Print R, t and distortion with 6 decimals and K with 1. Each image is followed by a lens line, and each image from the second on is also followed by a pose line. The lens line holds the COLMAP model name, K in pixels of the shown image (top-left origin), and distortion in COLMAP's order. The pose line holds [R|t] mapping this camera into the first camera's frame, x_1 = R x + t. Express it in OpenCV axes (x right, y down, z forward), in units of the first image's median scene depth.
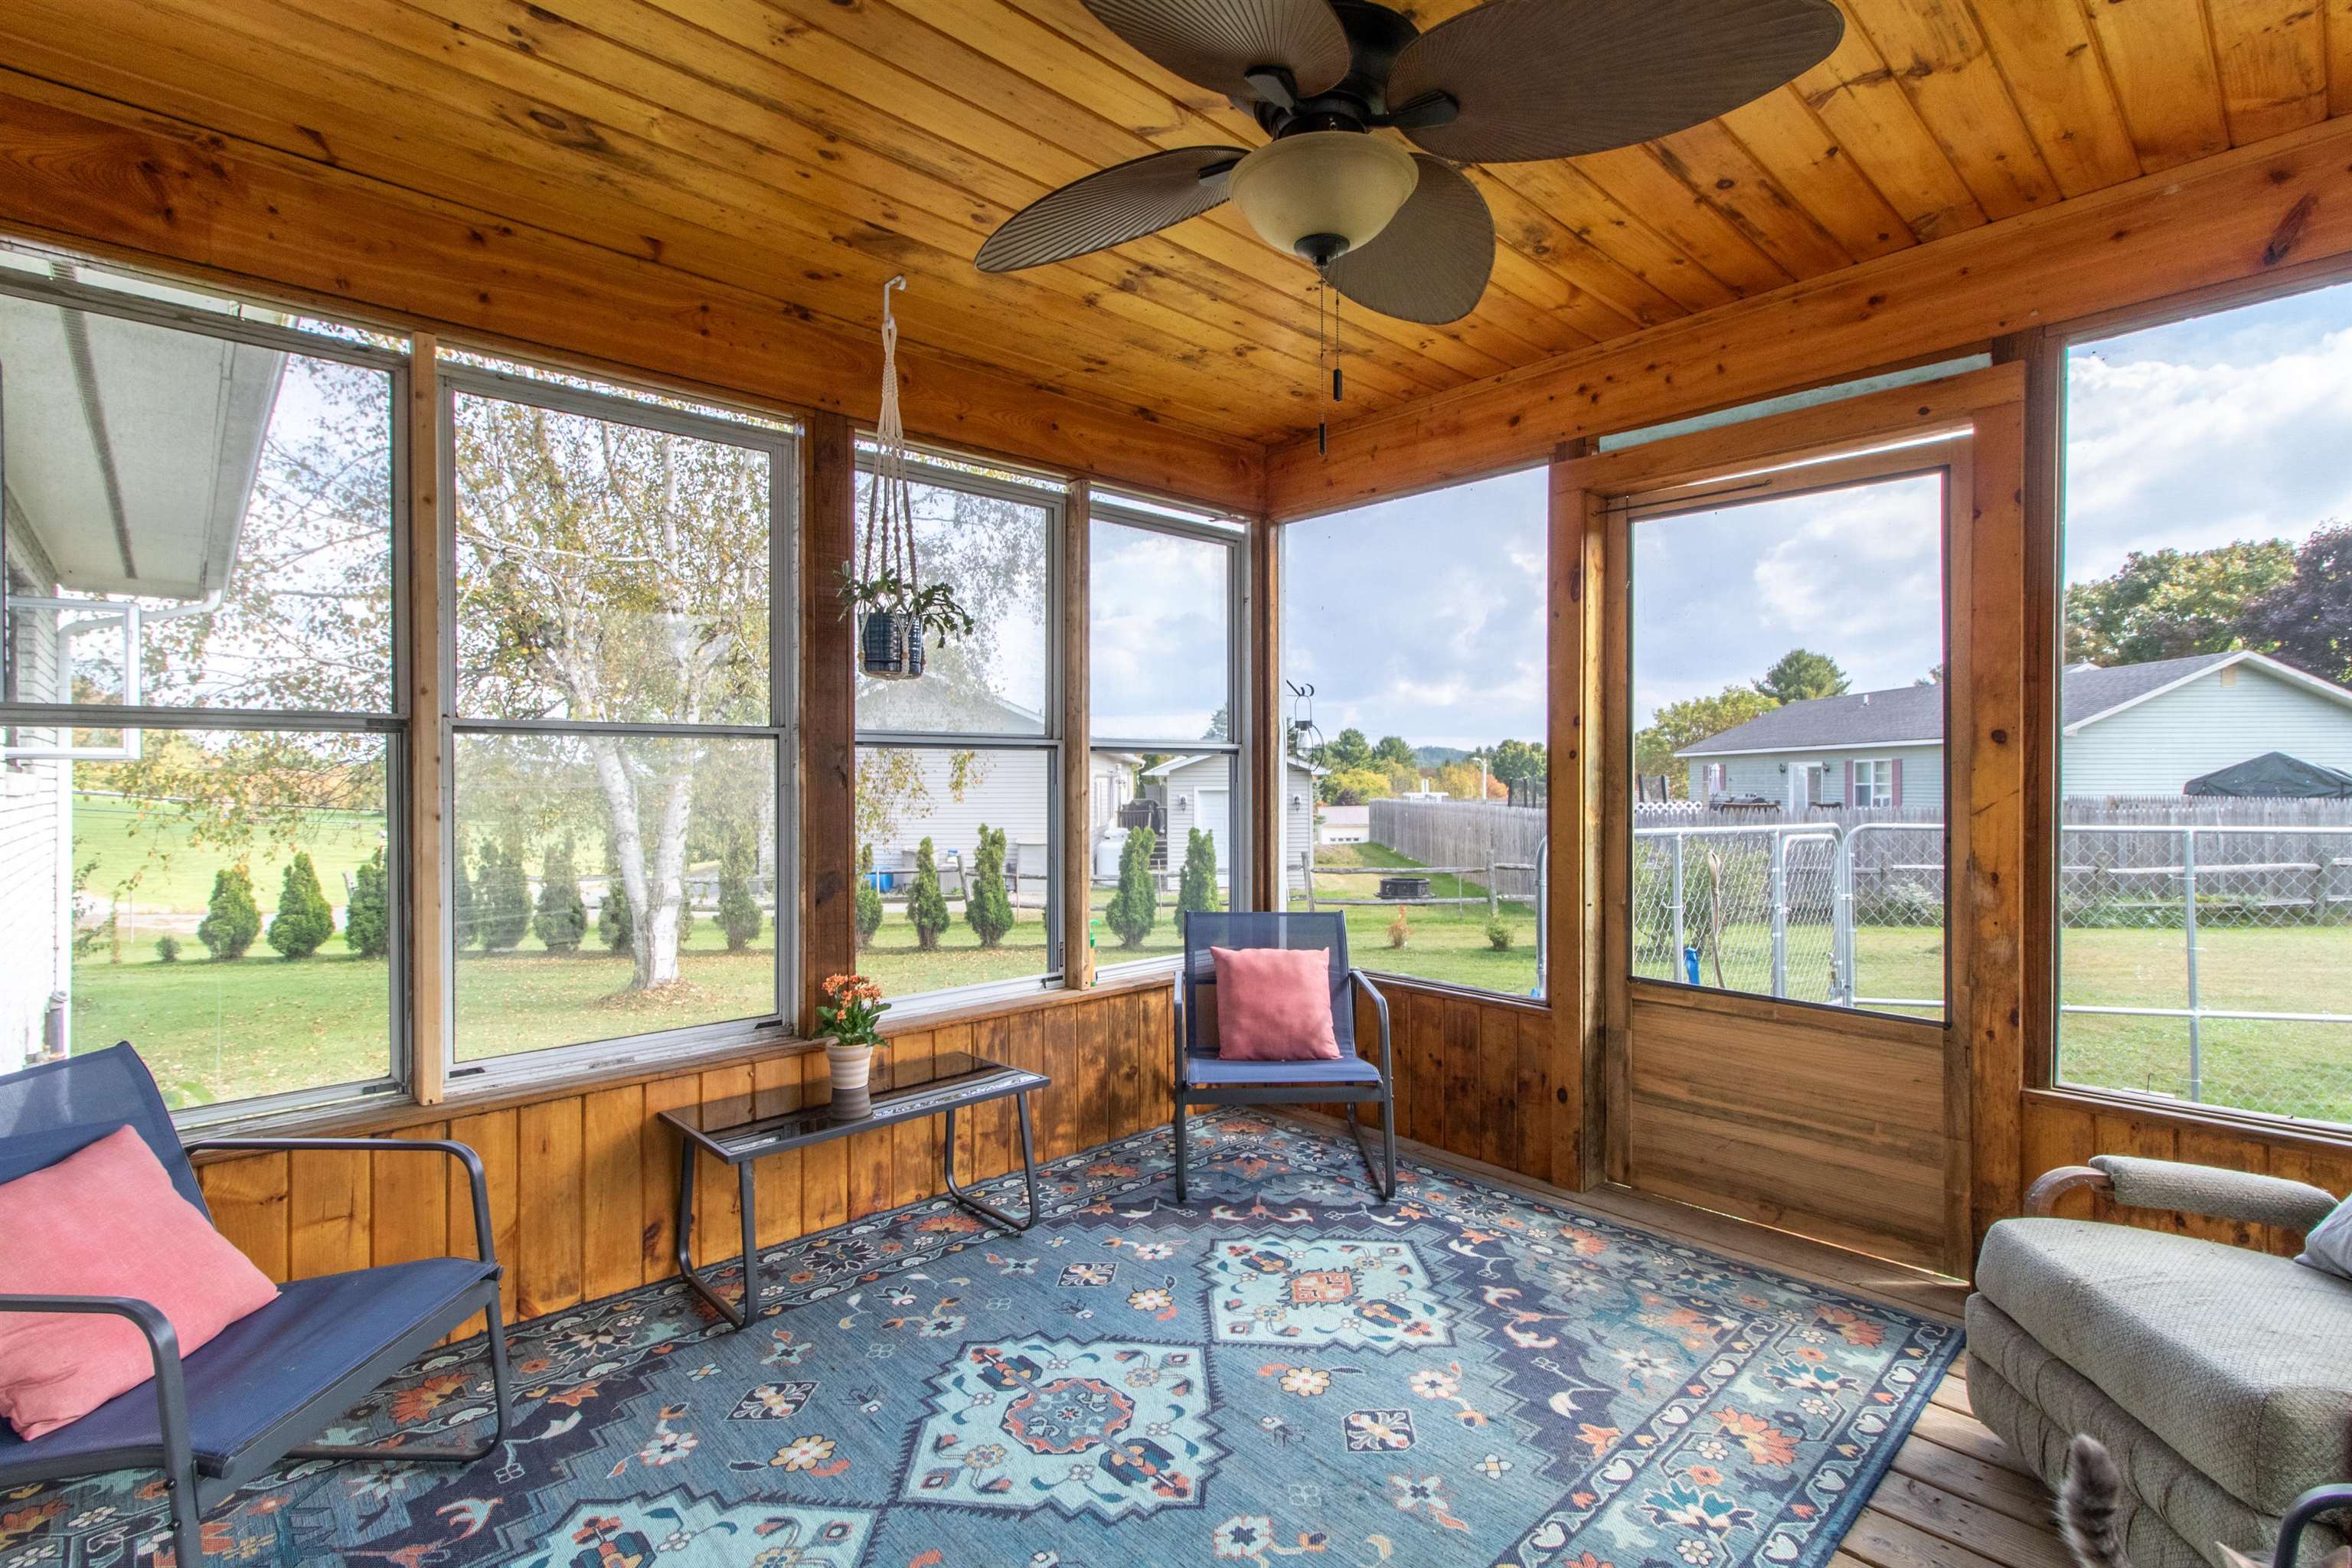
lens RADIAL K [[1080.0, 0, 1186.1], [0, 1080.0, 774.1], [0, 0, 1]] dist [0.000884, 0.000561]
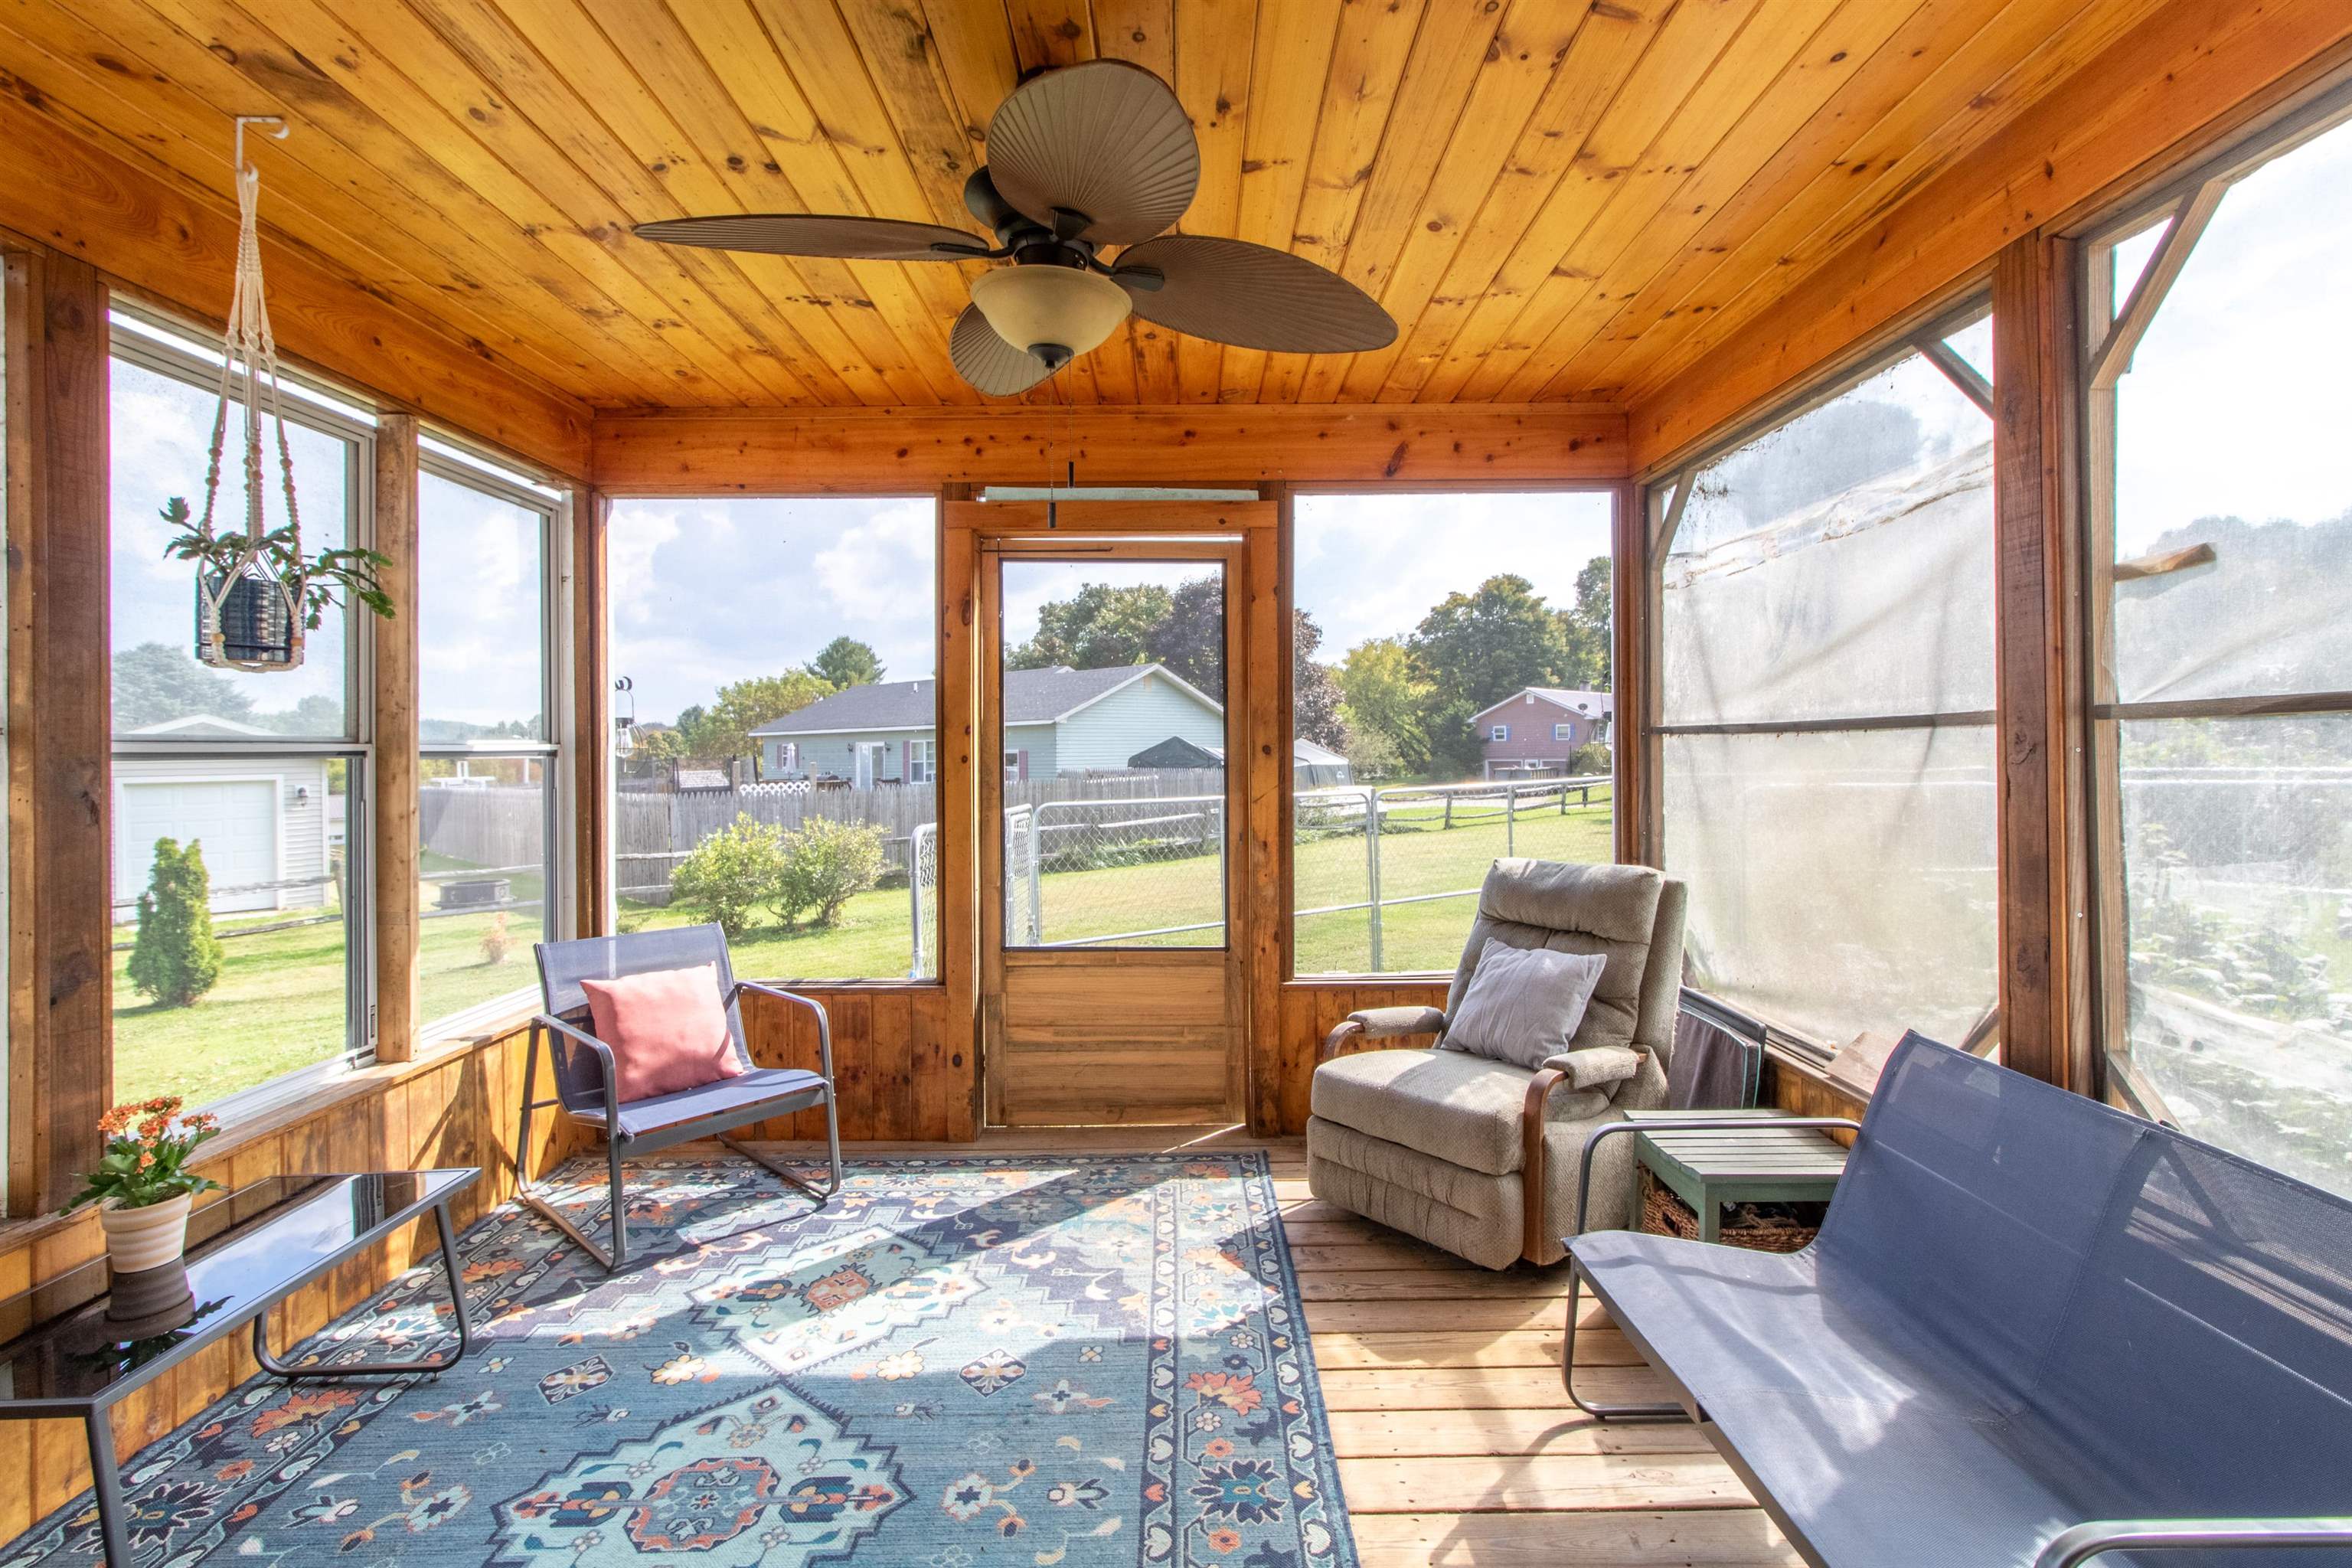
lens RADIAL K [[1092.9, 0, 1189.9], [0, 1092.9, 745.6], [0, 0, 1]] dist [0.001723, 0.000052]
pose [[0.676840, -0.001433, 0.736129, -0.348098], [0.005340, 0.999981, -0.002963, -0.029512], [-0.736111, 0.005937, 0.676835, 0.044992]]
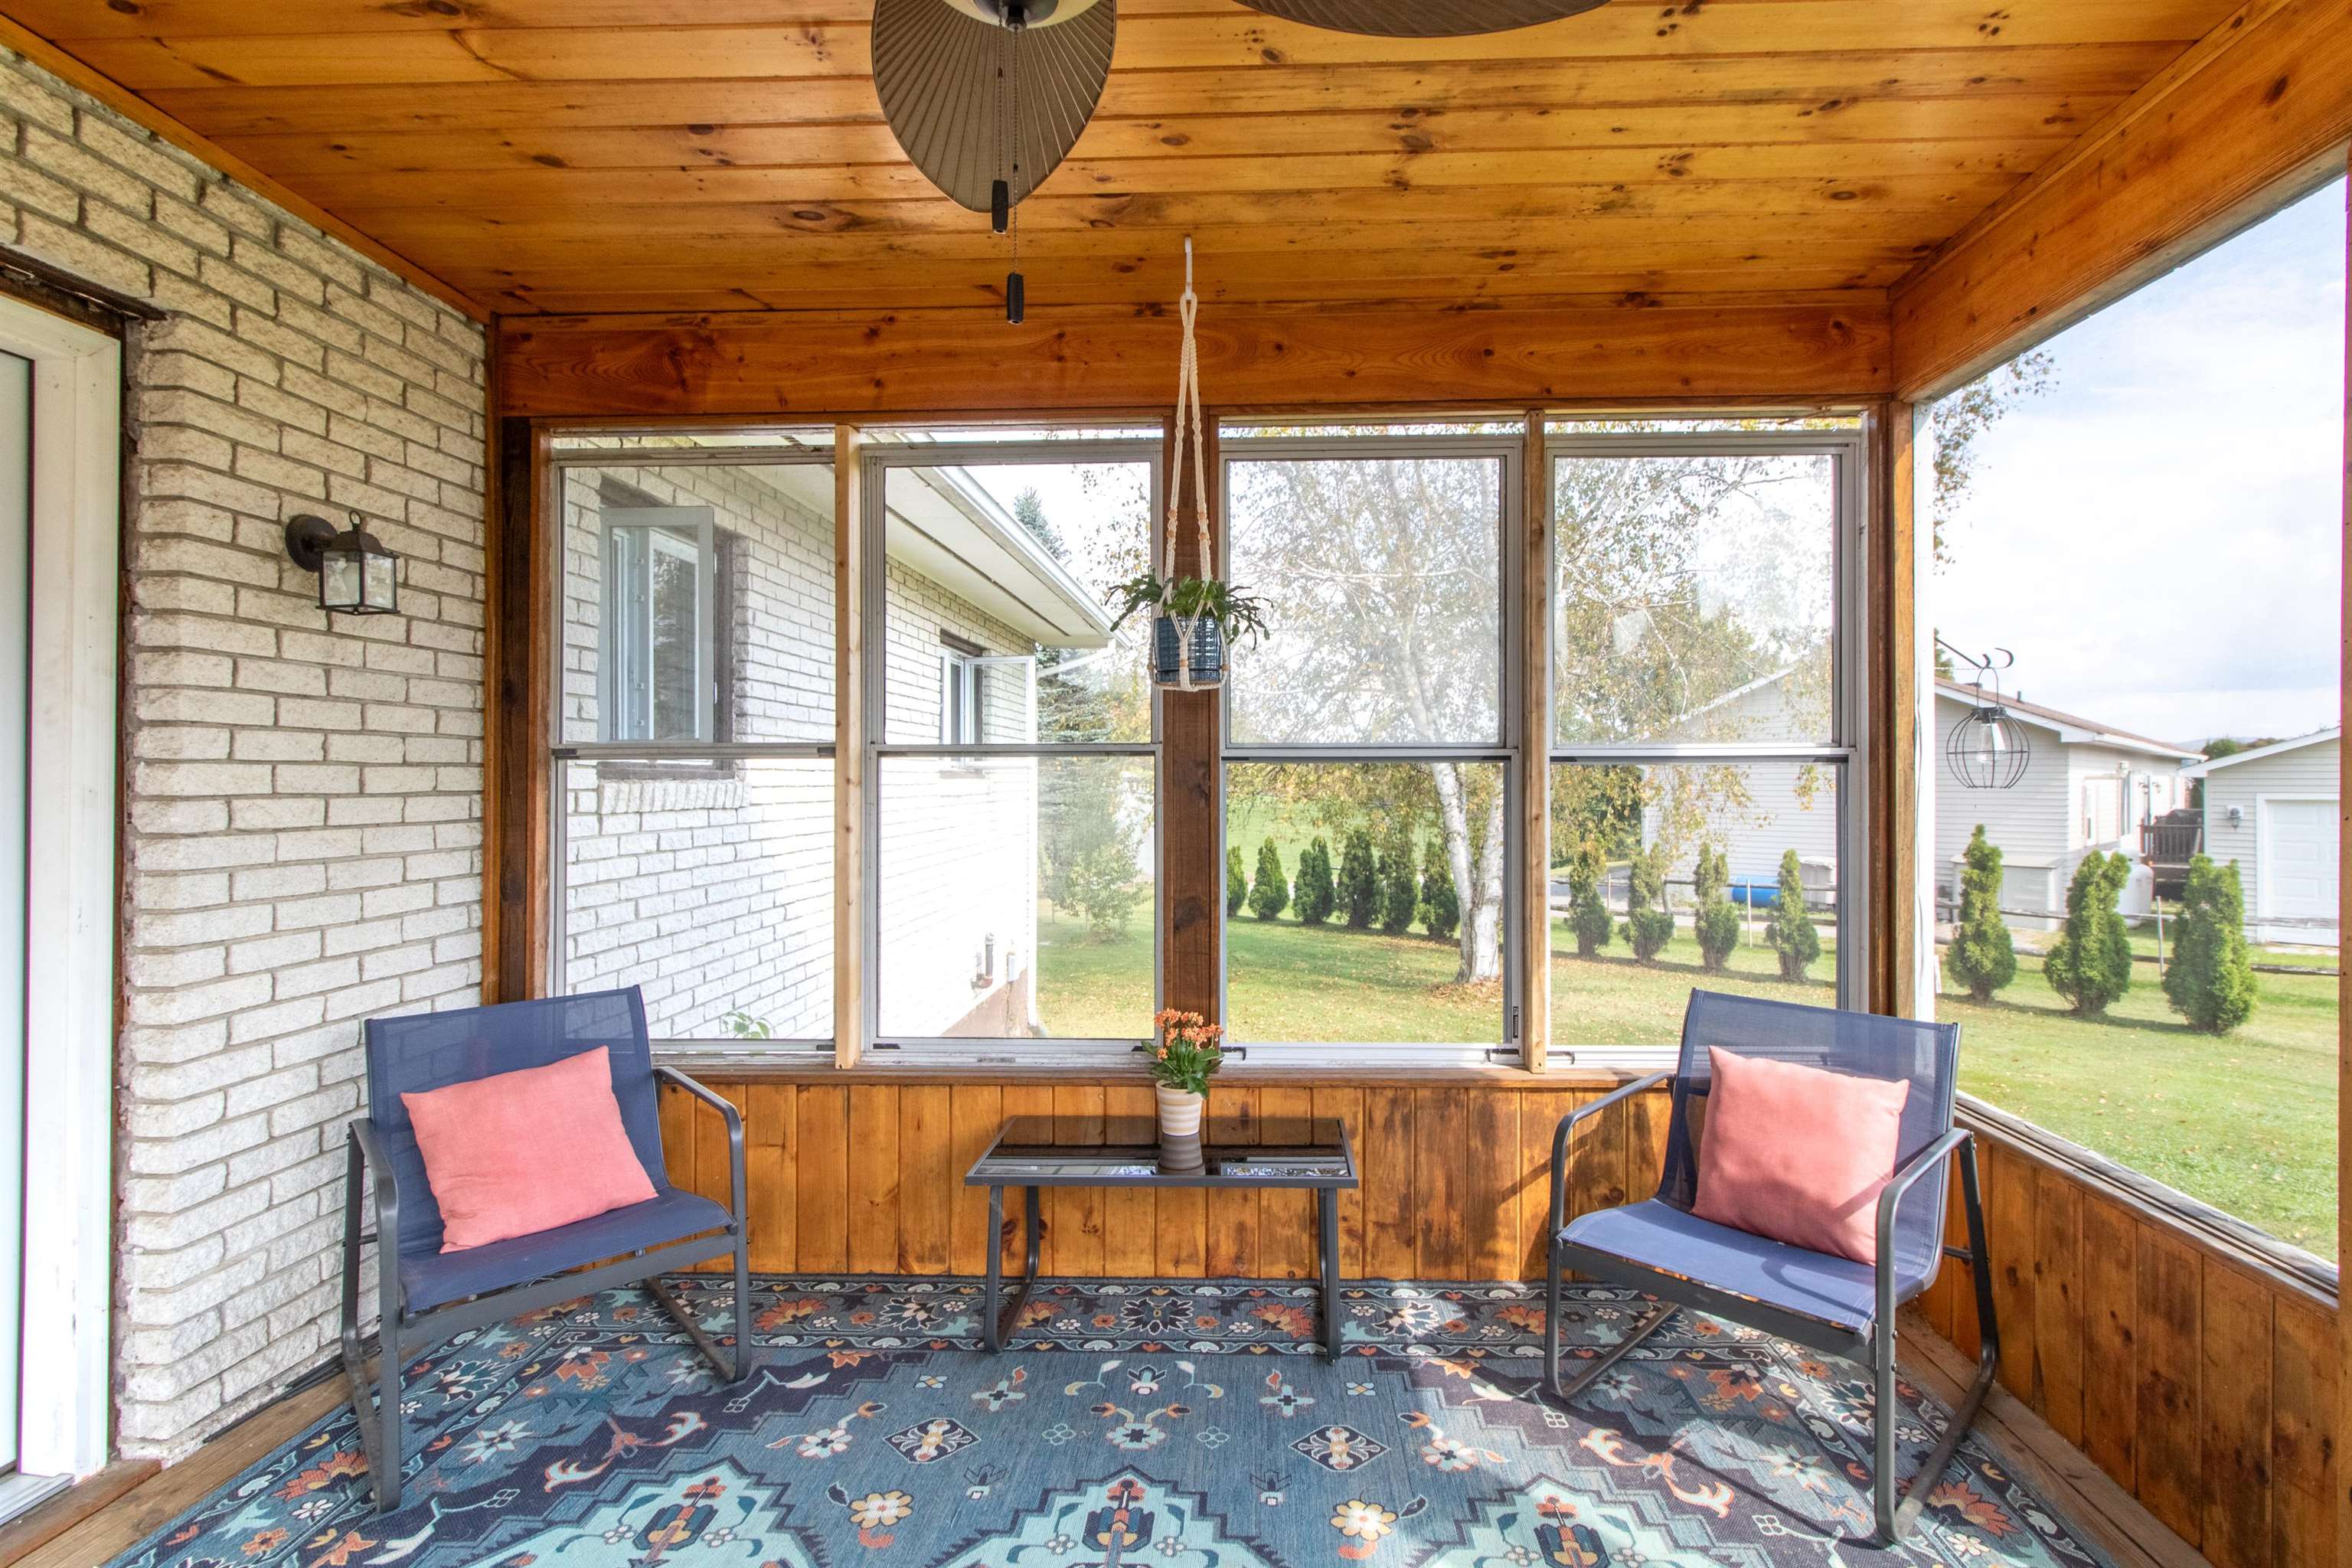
lens RADIAL K [[1103.9, 0, 1231.3], [0, 1103.9, 773.4], [0, 0, 1]] dist [0.000893, 0.001018]
pose [[0.706019, 0.000445, -0.708193, 0.360980], [0.000413, 0.999999, 0.001040, -0.017321], [0.708193, -0.001026, 0.706018, 0.338500]]
